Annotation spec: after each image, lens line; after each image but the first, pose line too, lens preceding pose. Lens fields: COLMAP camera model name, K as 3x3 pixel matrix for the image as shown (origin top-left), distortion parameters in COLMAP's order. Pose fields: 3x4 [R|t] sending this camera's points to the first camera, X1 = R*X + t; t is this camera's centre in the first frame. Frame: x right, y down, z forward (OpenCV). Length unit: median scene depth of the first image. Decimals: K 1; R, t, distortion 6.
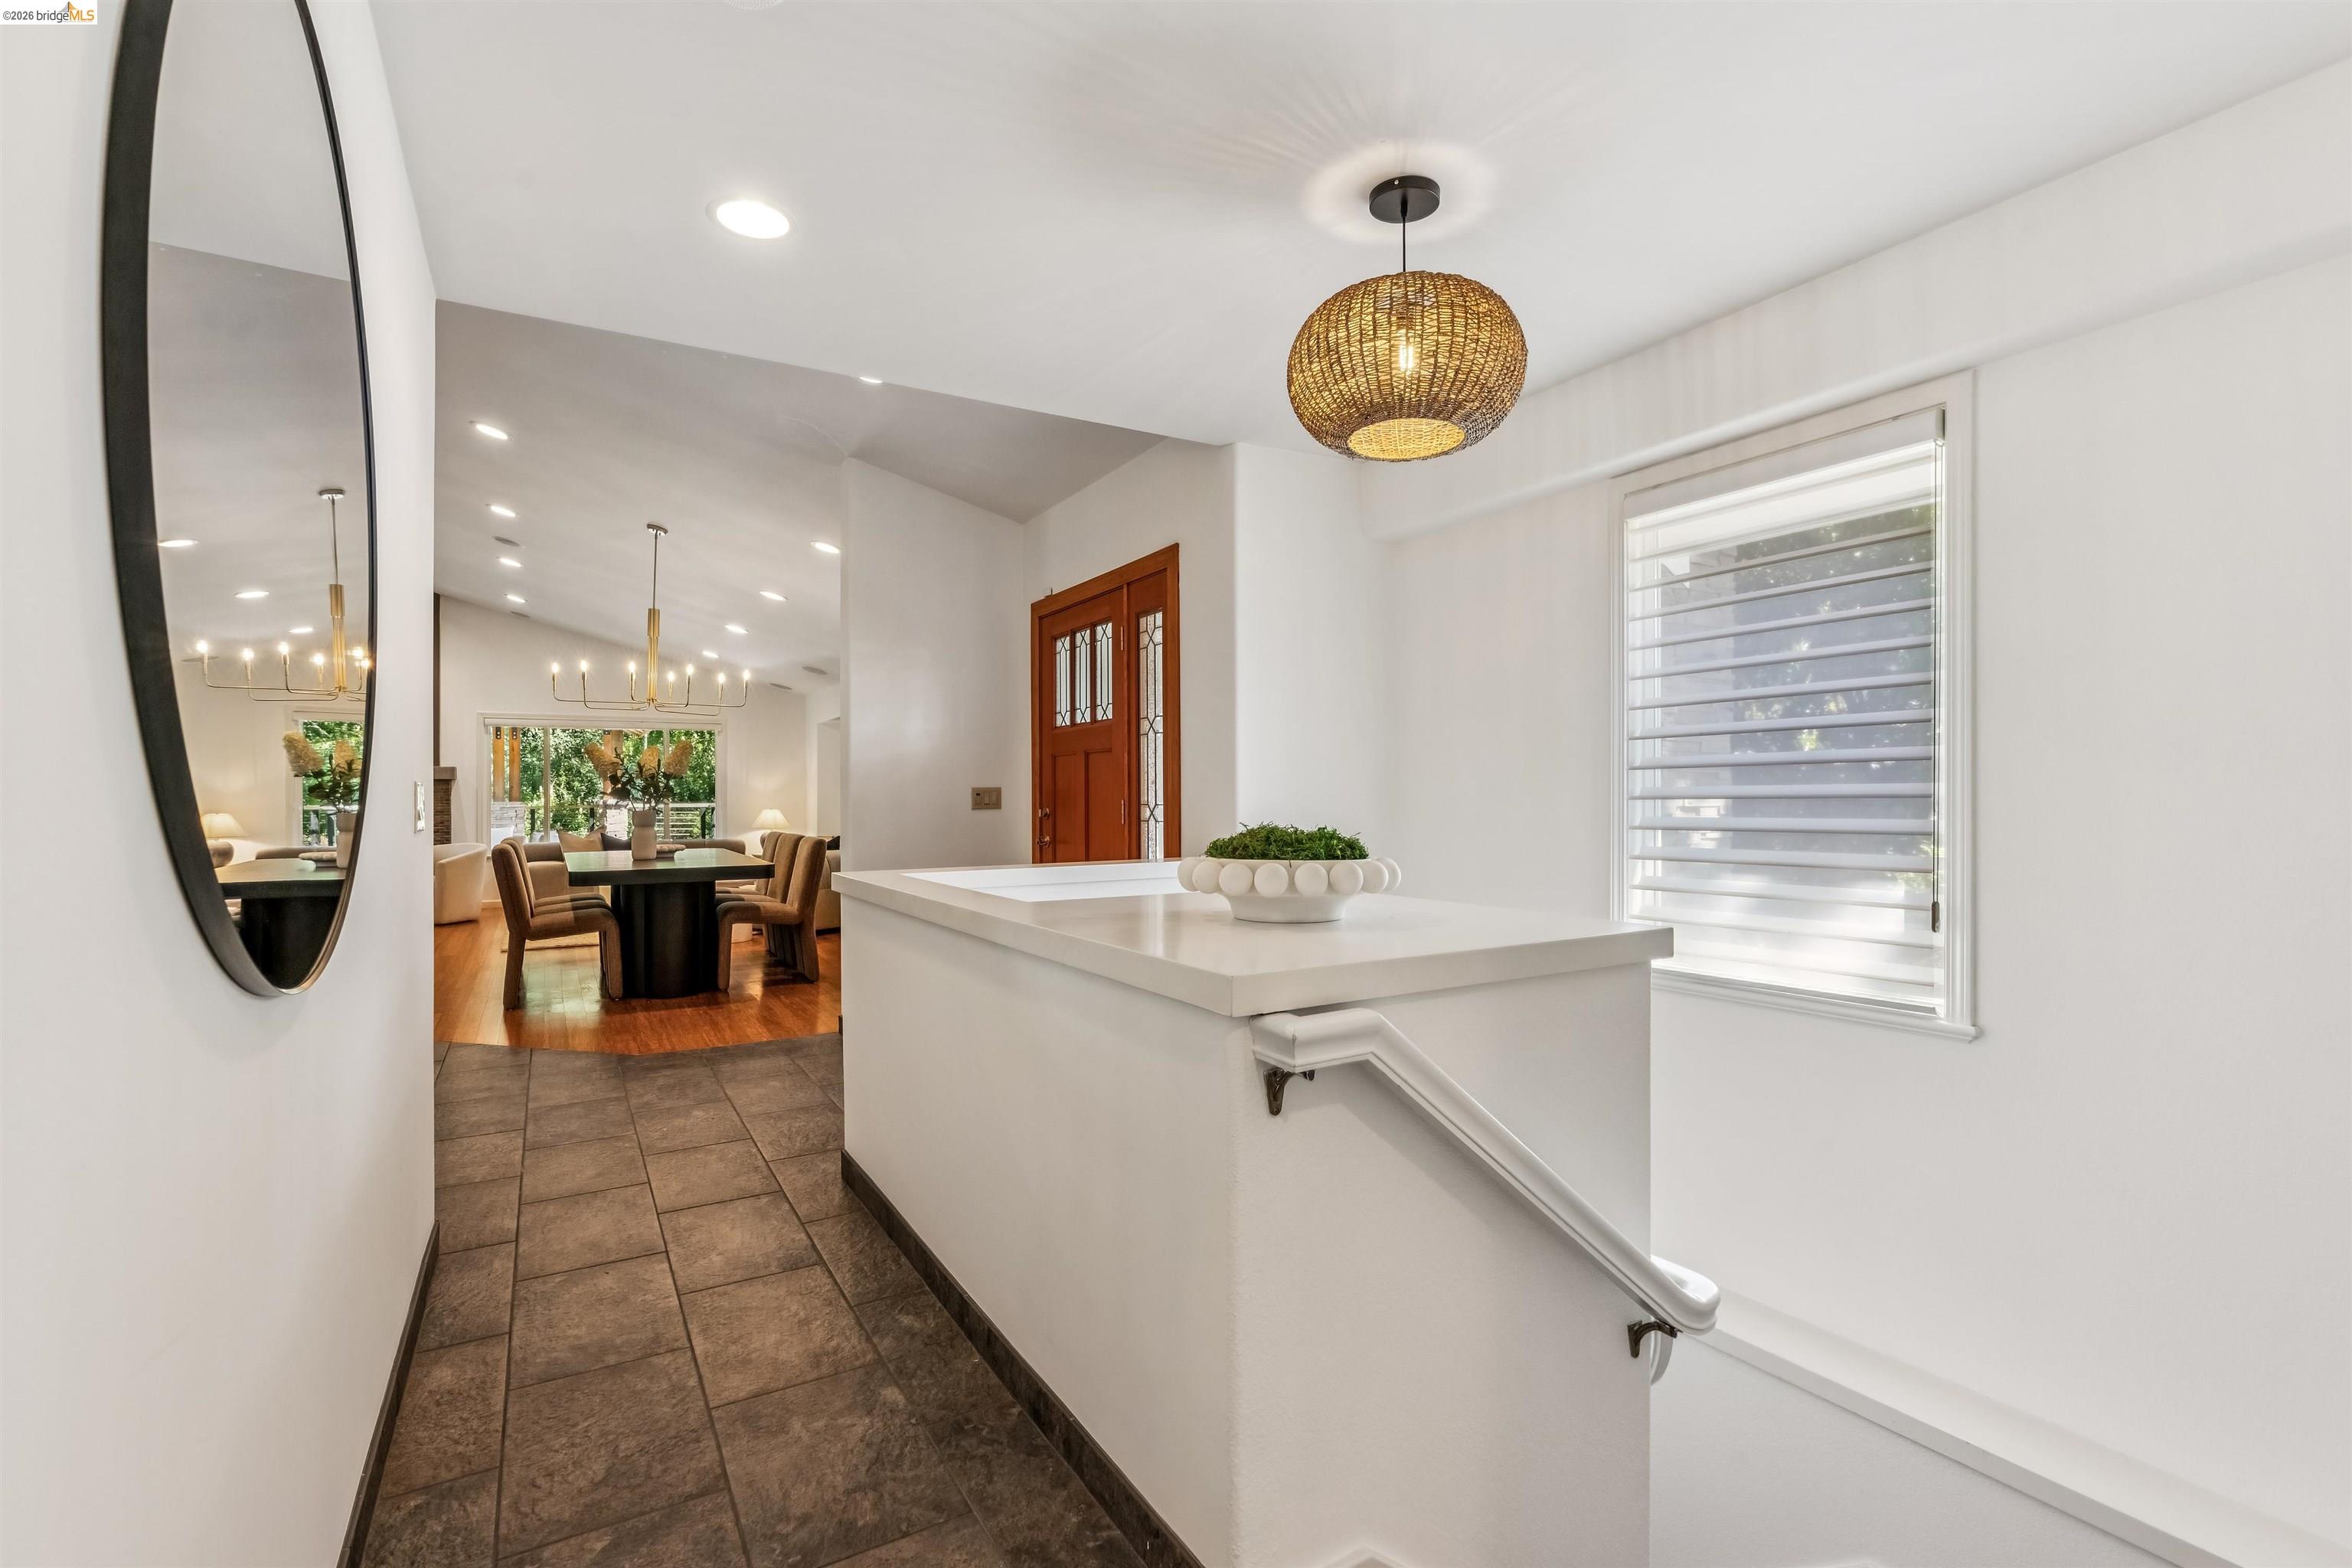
lens RADIAL K [[1060.4, 0, 1169.9], [0, 1060.4, 794.3], [0, 0, 1]] dist [-0.009637, 0.004638]
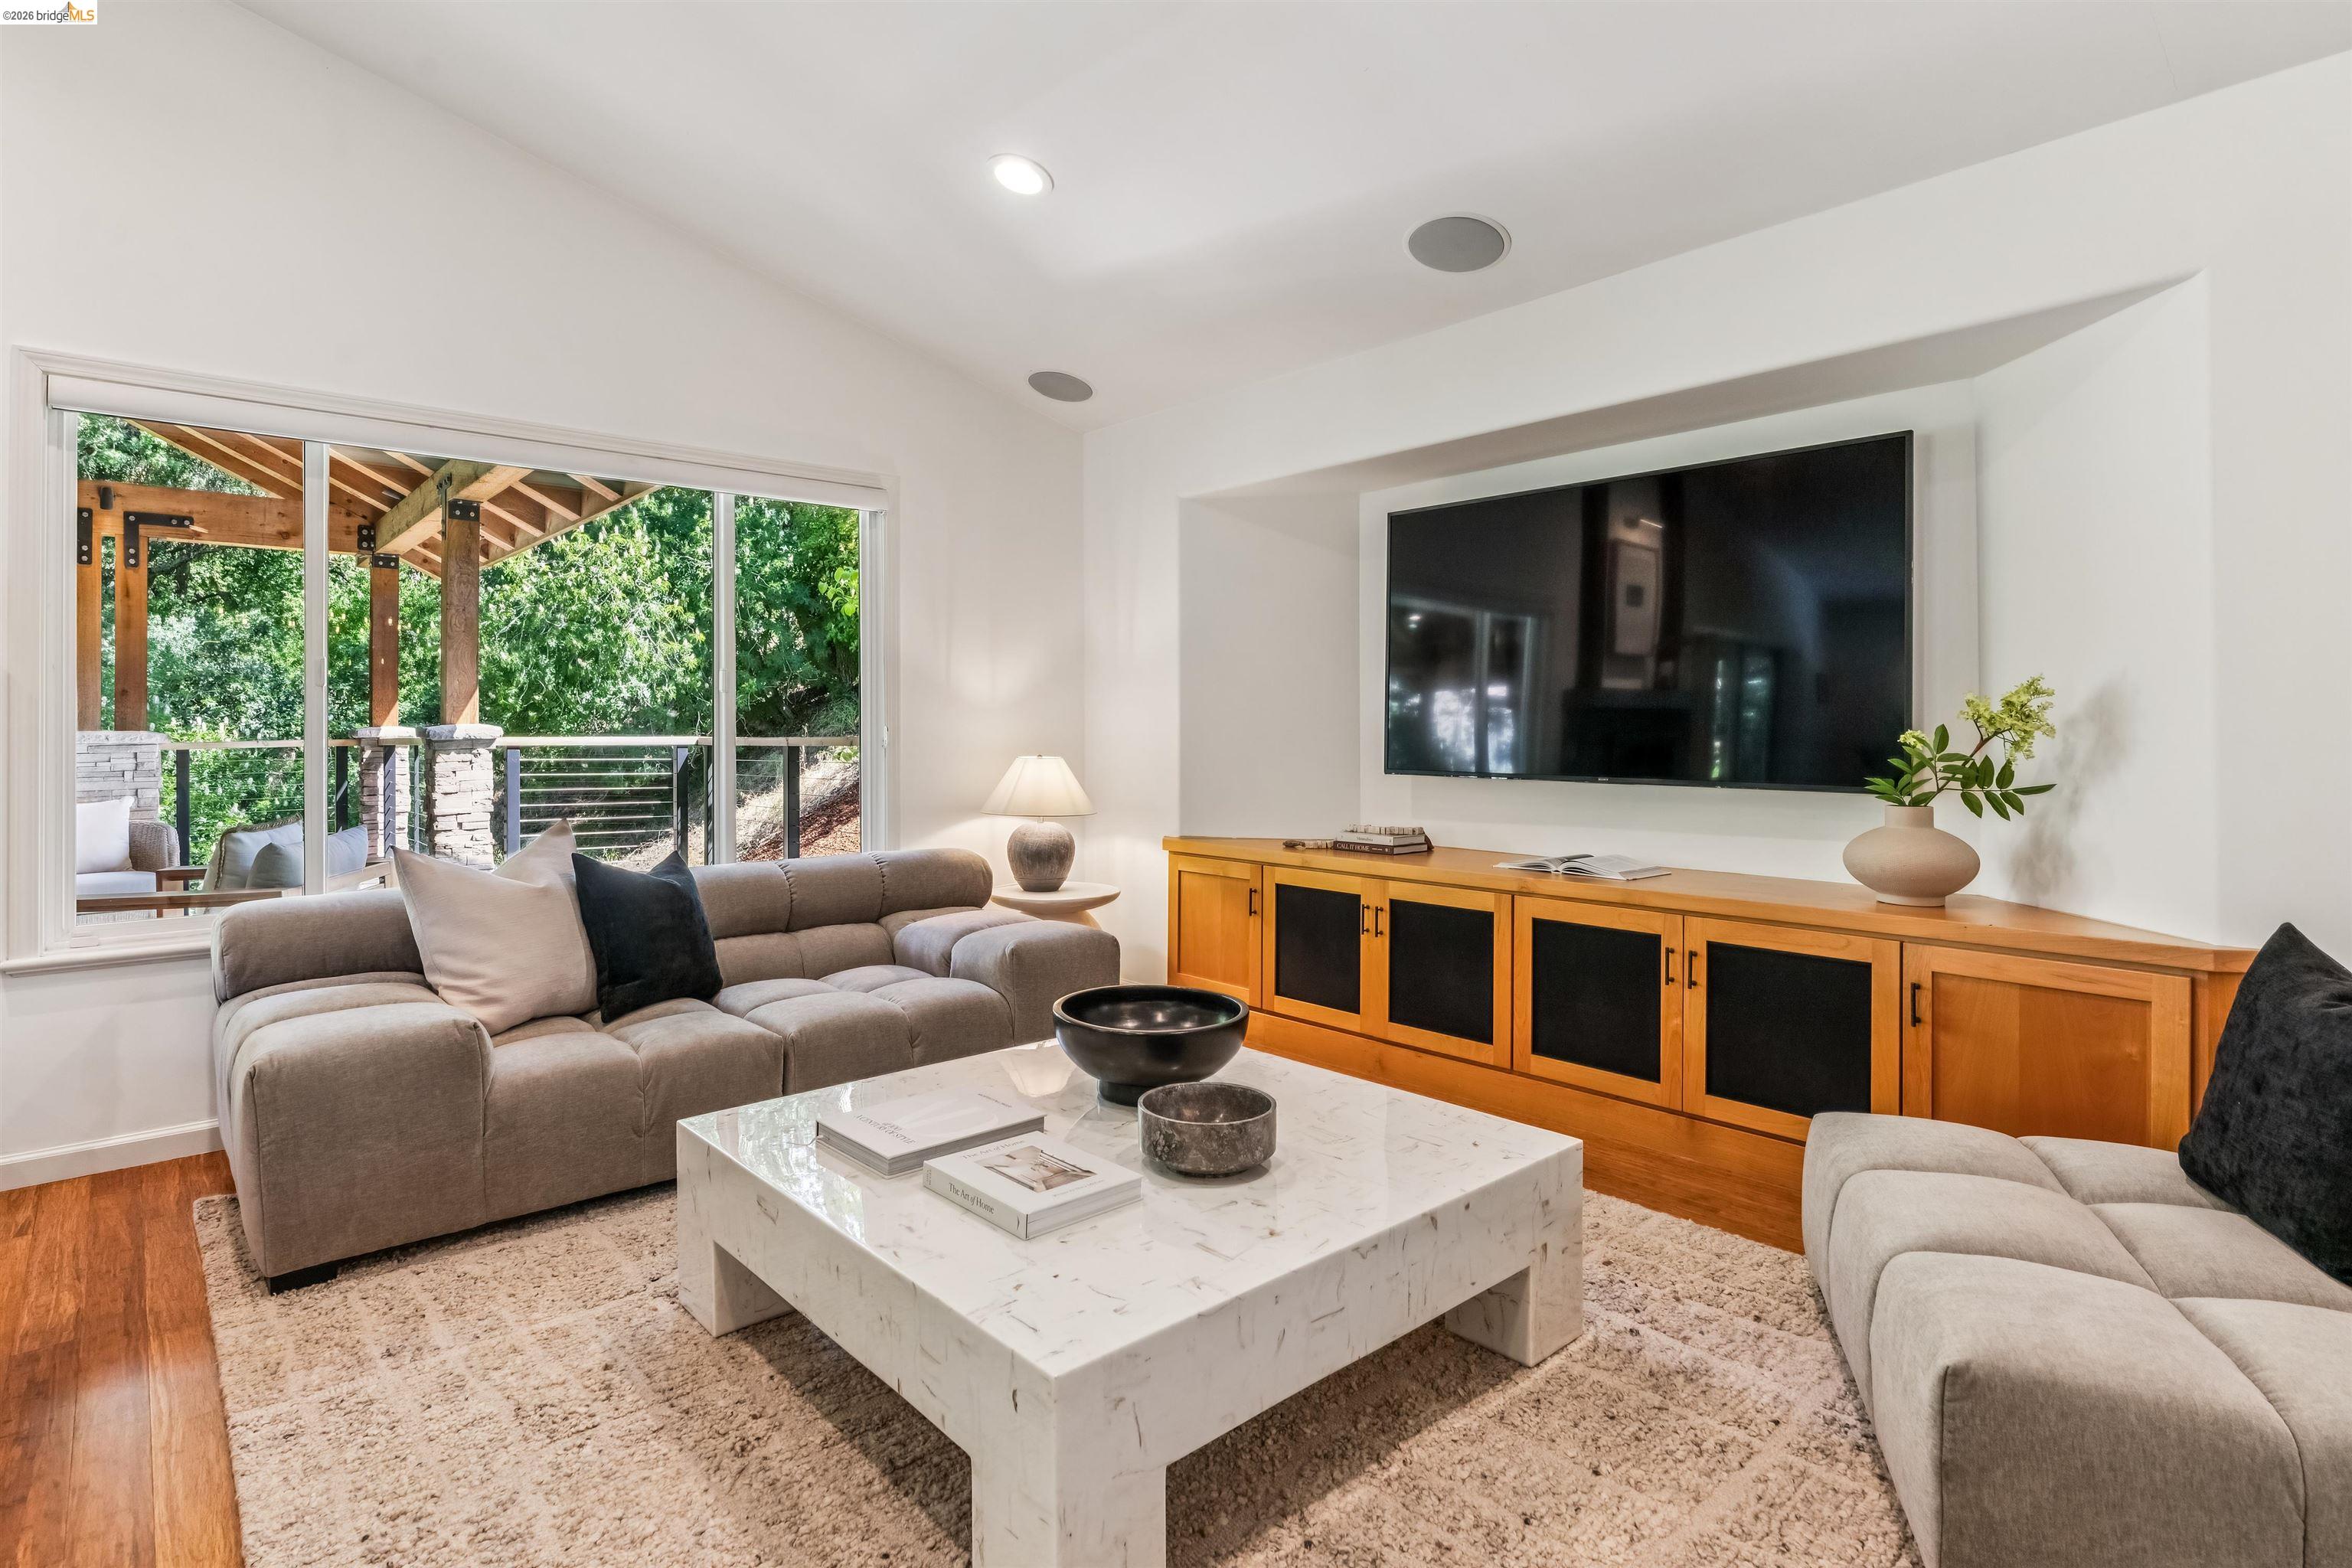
lens RADIAL K [[1180.5, 0, 1120.4], [0, 1180.5, 725.5], [0, 0, 1]] dist [-0.009270, 0.003833]
pose [[0.985121, 0.002208, 0.171848, -0.749683], [-0.002702, 0.999993, 0.002645, 0.006747], [-0.171841, -0.003070, 0.985120, 1.149499]]
